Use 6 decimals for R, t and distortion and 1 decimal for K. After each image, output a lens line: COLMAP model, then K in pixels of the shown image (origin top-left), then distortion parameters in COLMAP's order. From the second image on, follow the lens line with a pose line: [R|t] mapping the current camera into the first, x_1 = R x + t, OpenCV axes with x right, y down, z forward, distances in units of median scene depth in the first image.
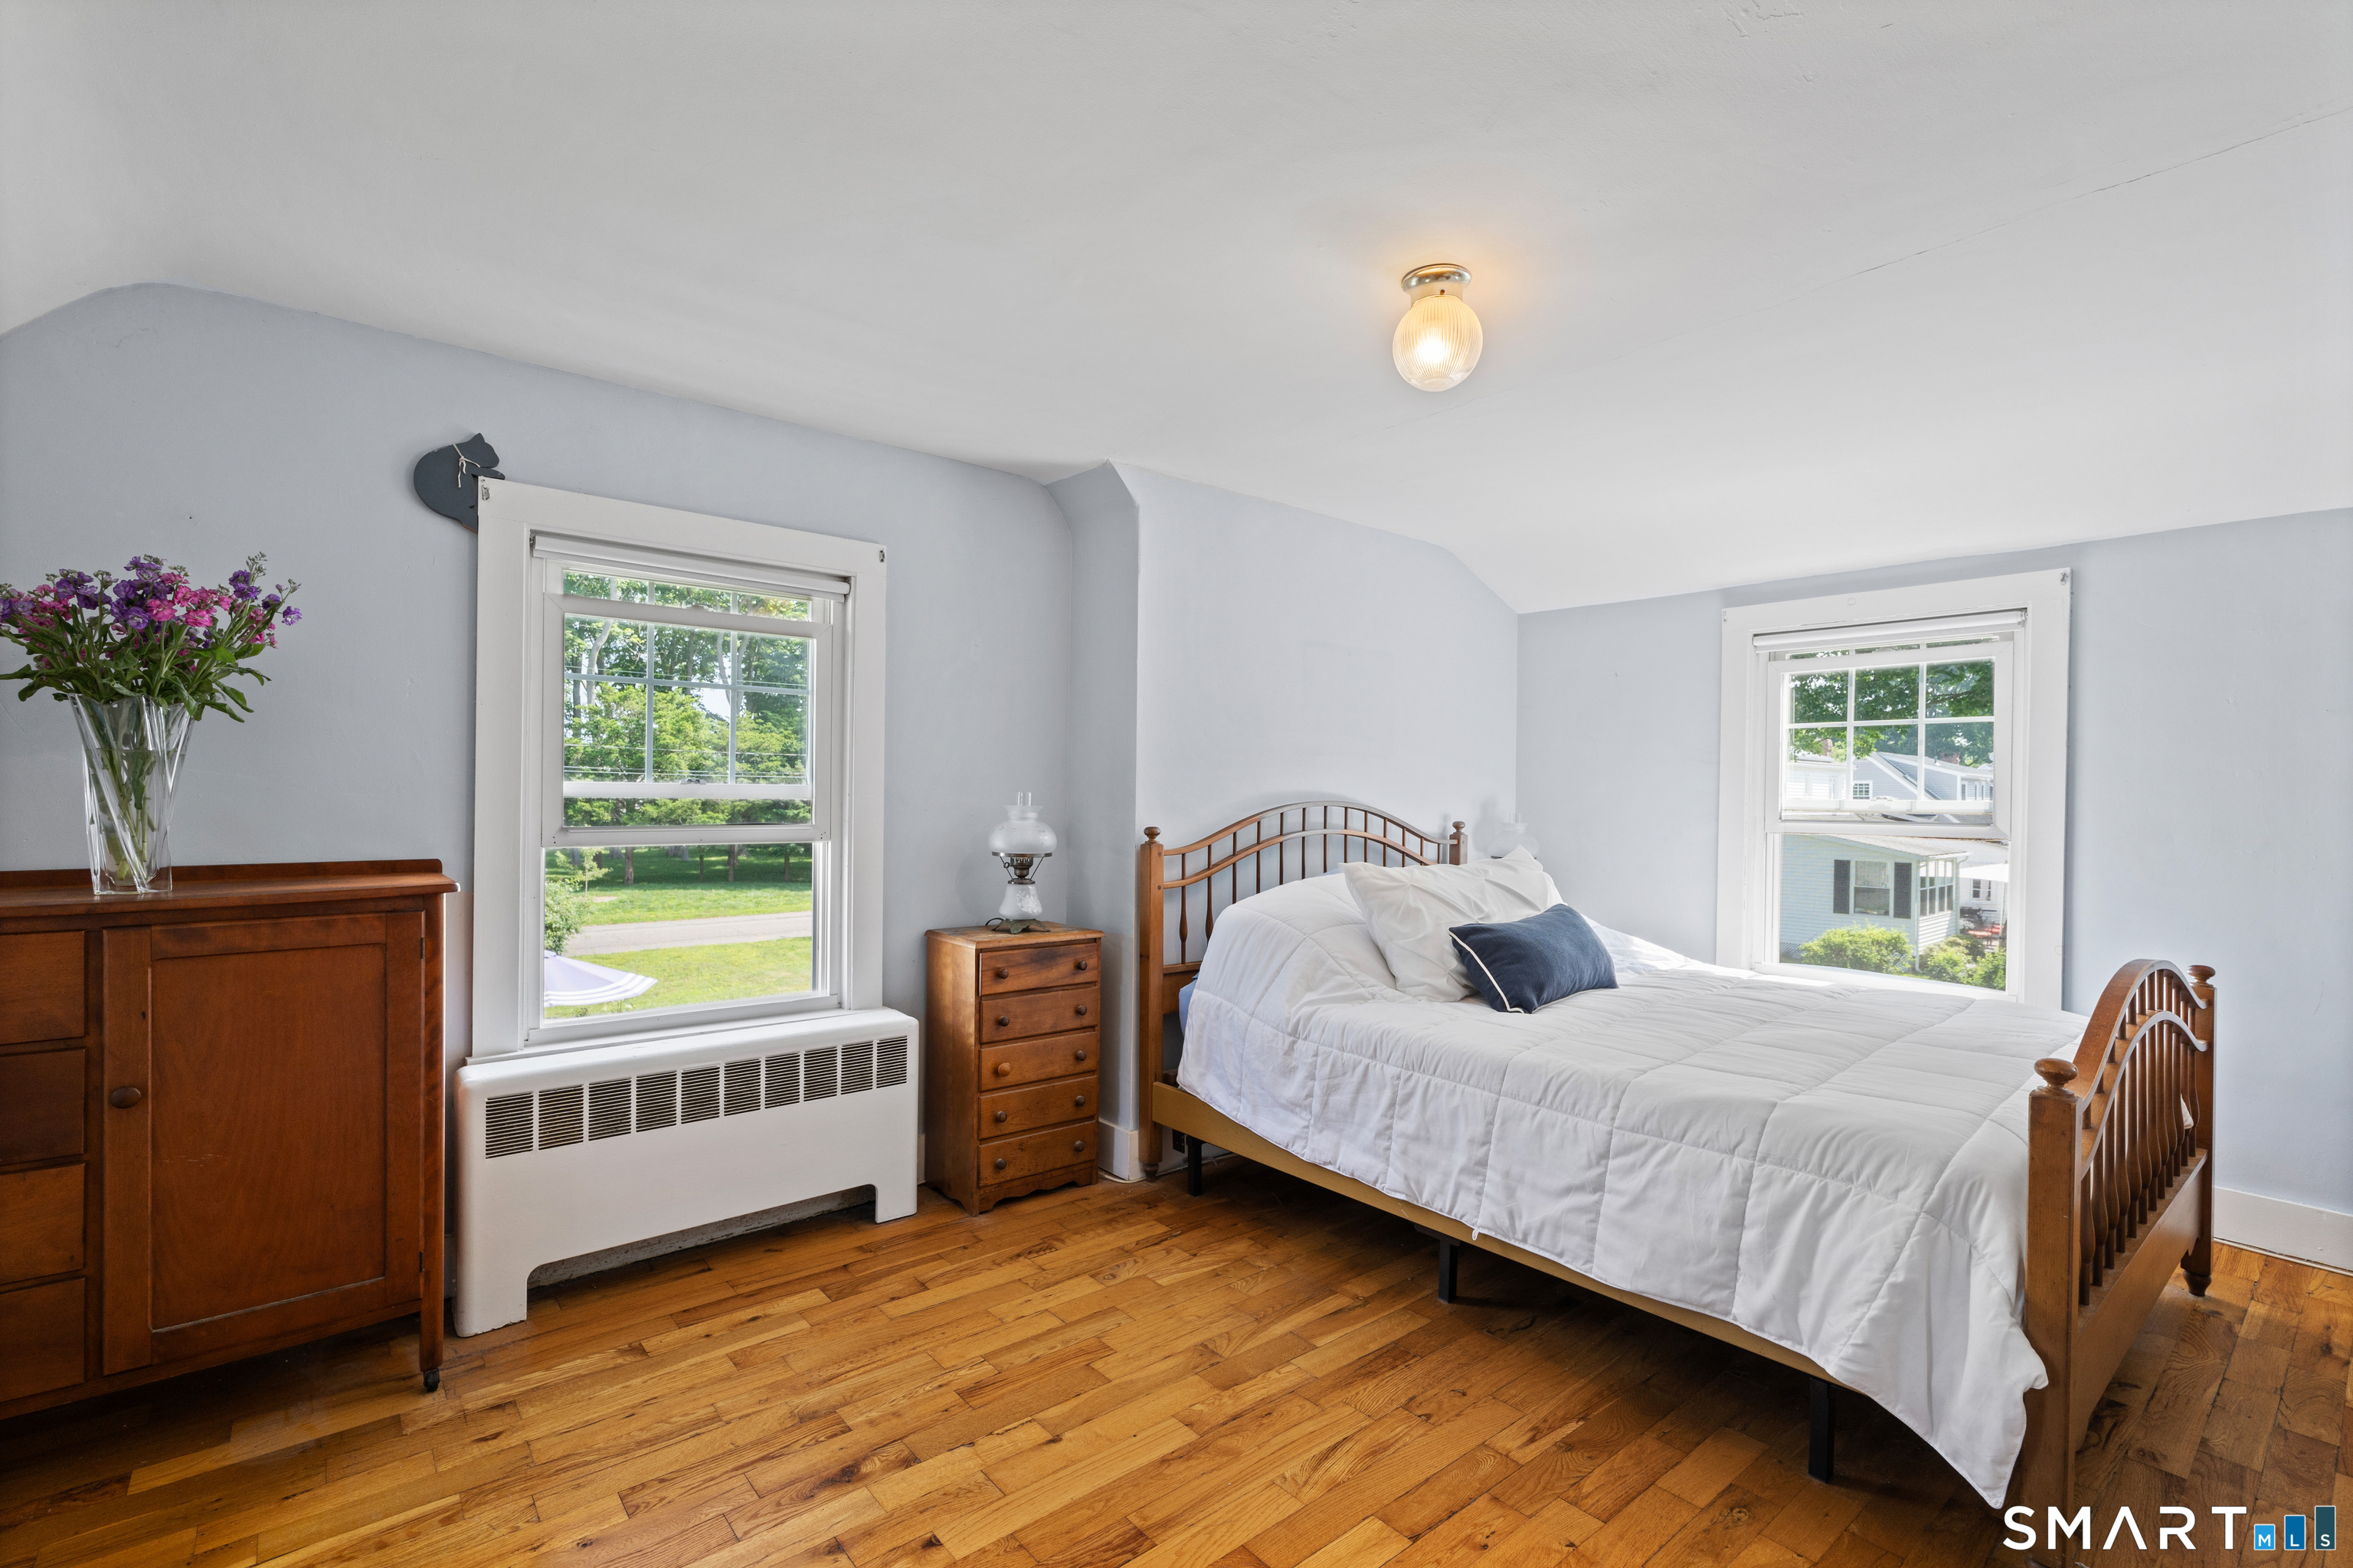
lens RADIAL K [[1047.8, 0, 1185.4], [0, 1047.8, 788.6], [0, 0, 1]] dist [-0.001146, 0.000394]
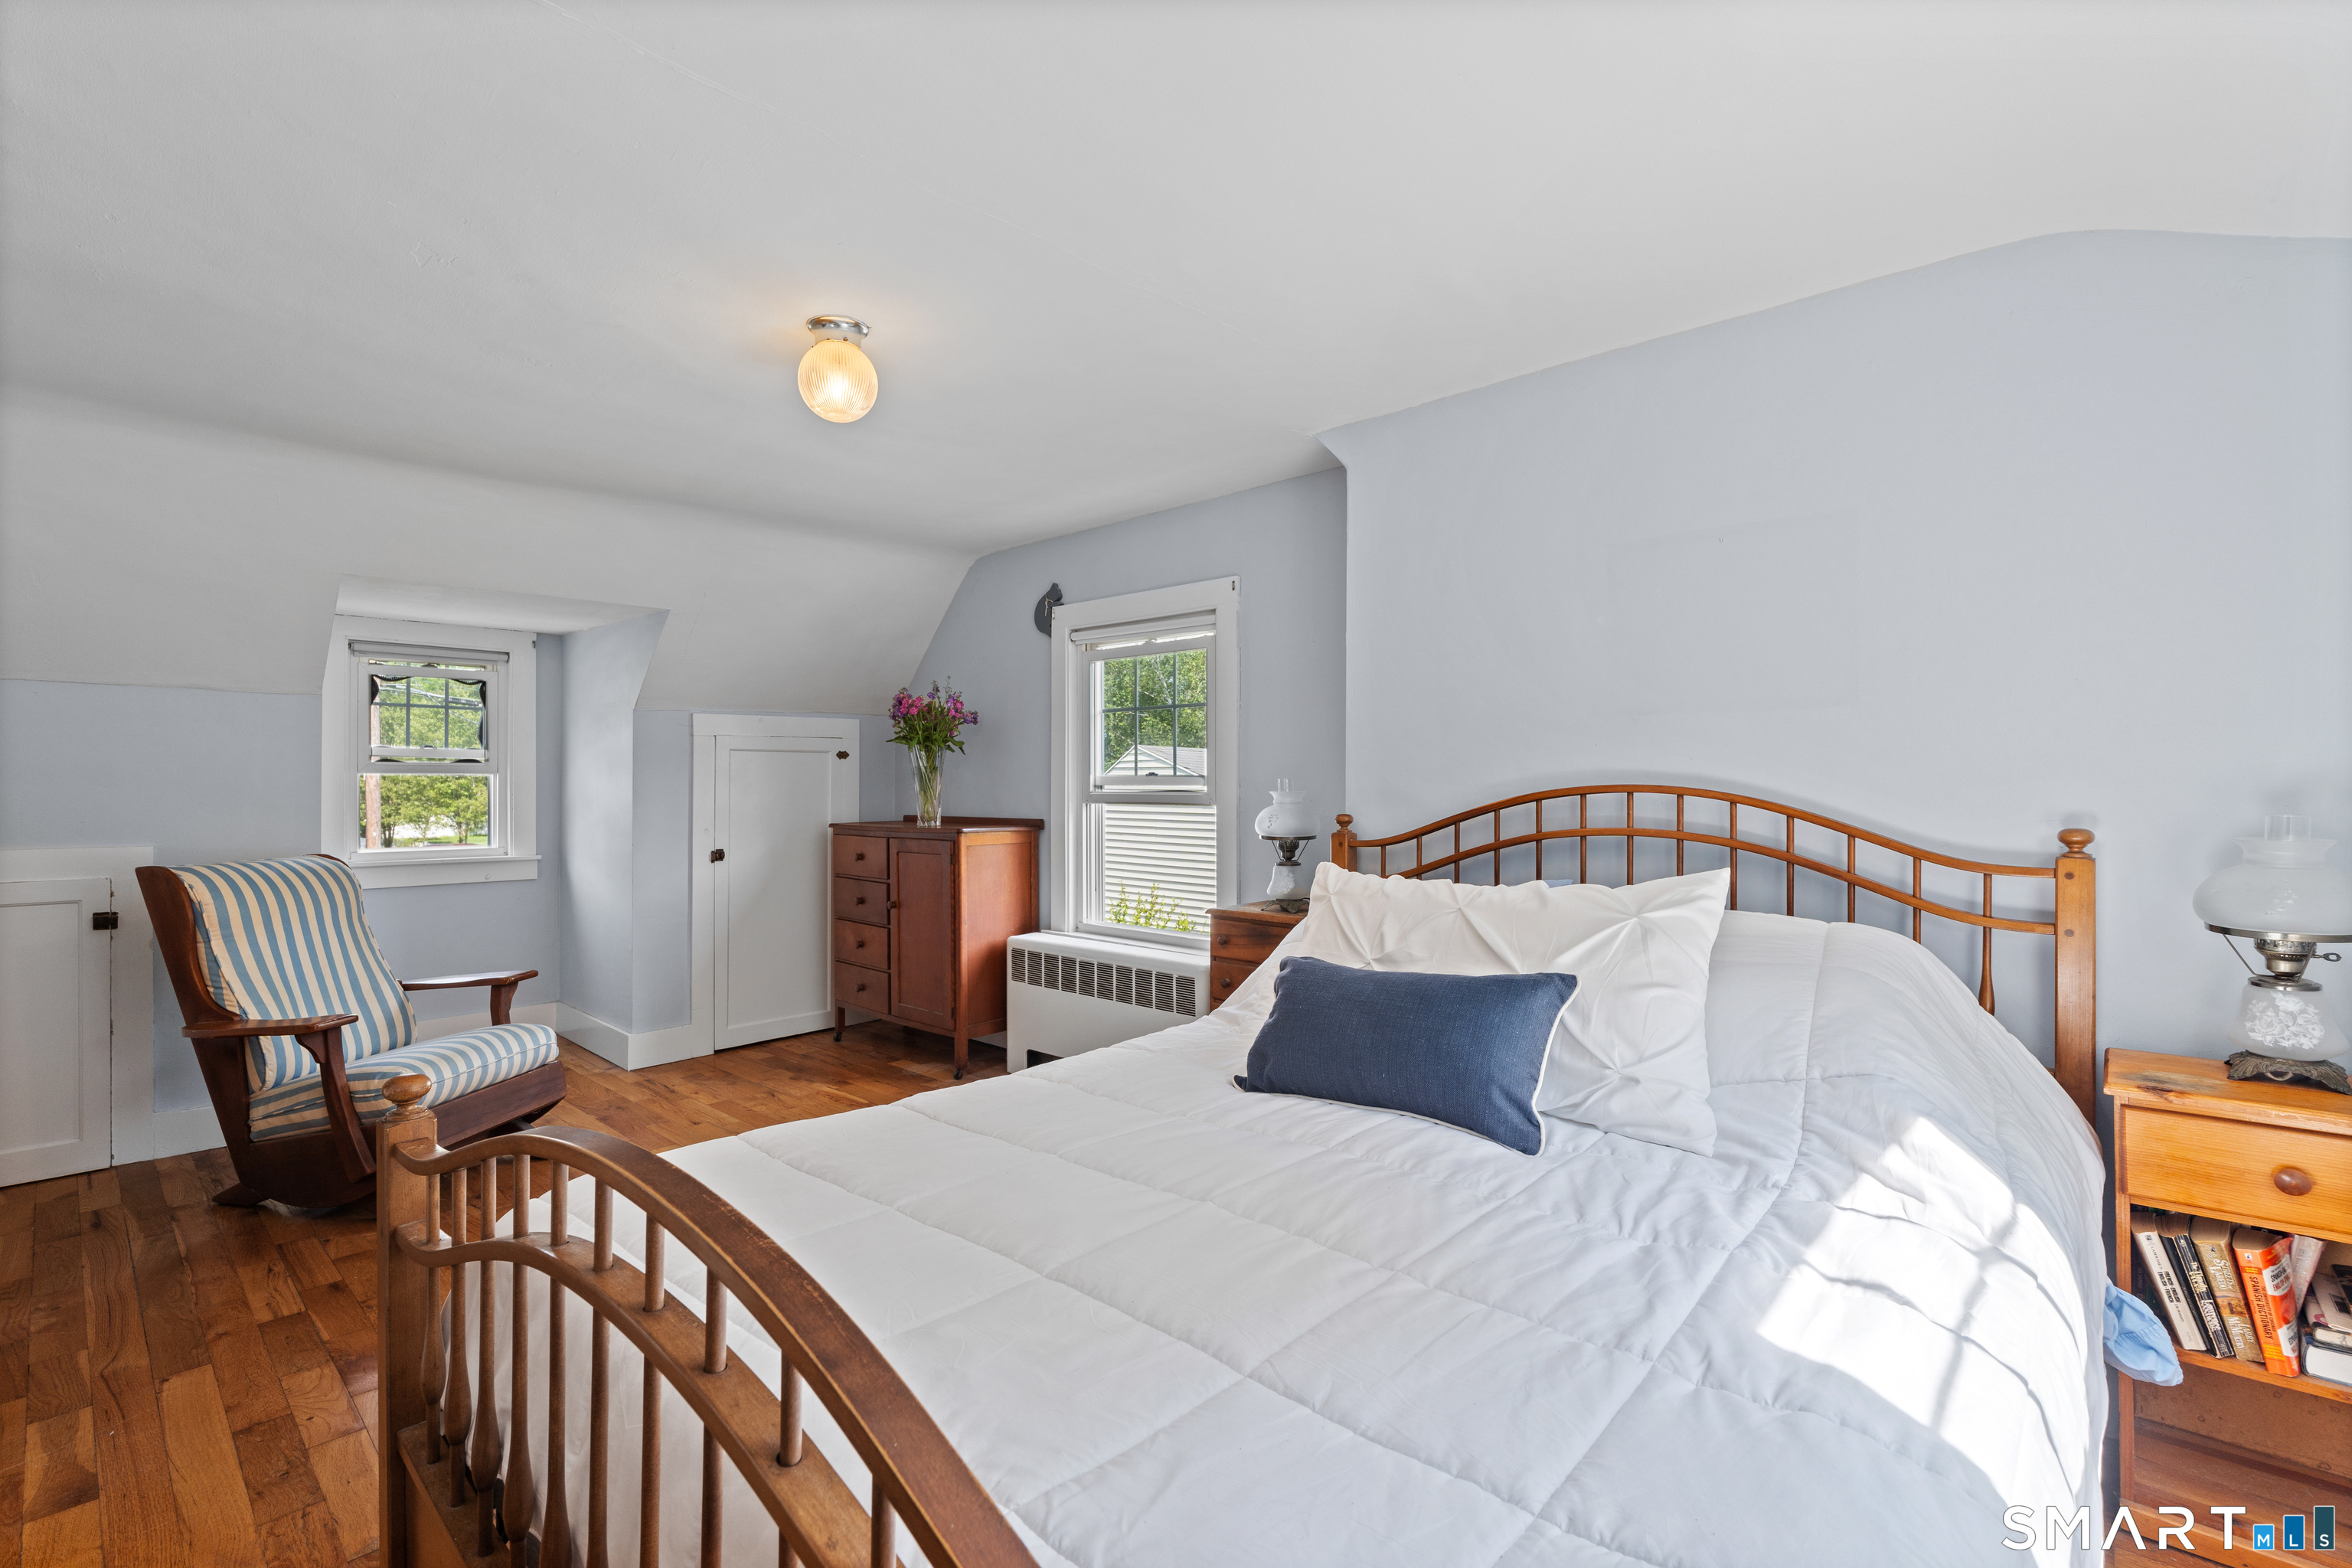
lens RADIAL K [[1050.8, 0, 1175.3], [0, 1050.8, 777.6], [0, 0, 1]] dist [-0.002207, 0.000652]
pose [[0.135142, -0.015038, -0.990712, 1.125125], [0.008482, 0.999866, -0.014020, 0.021575], [0.990790, -0.006509, 0.135252, 0.958185]]
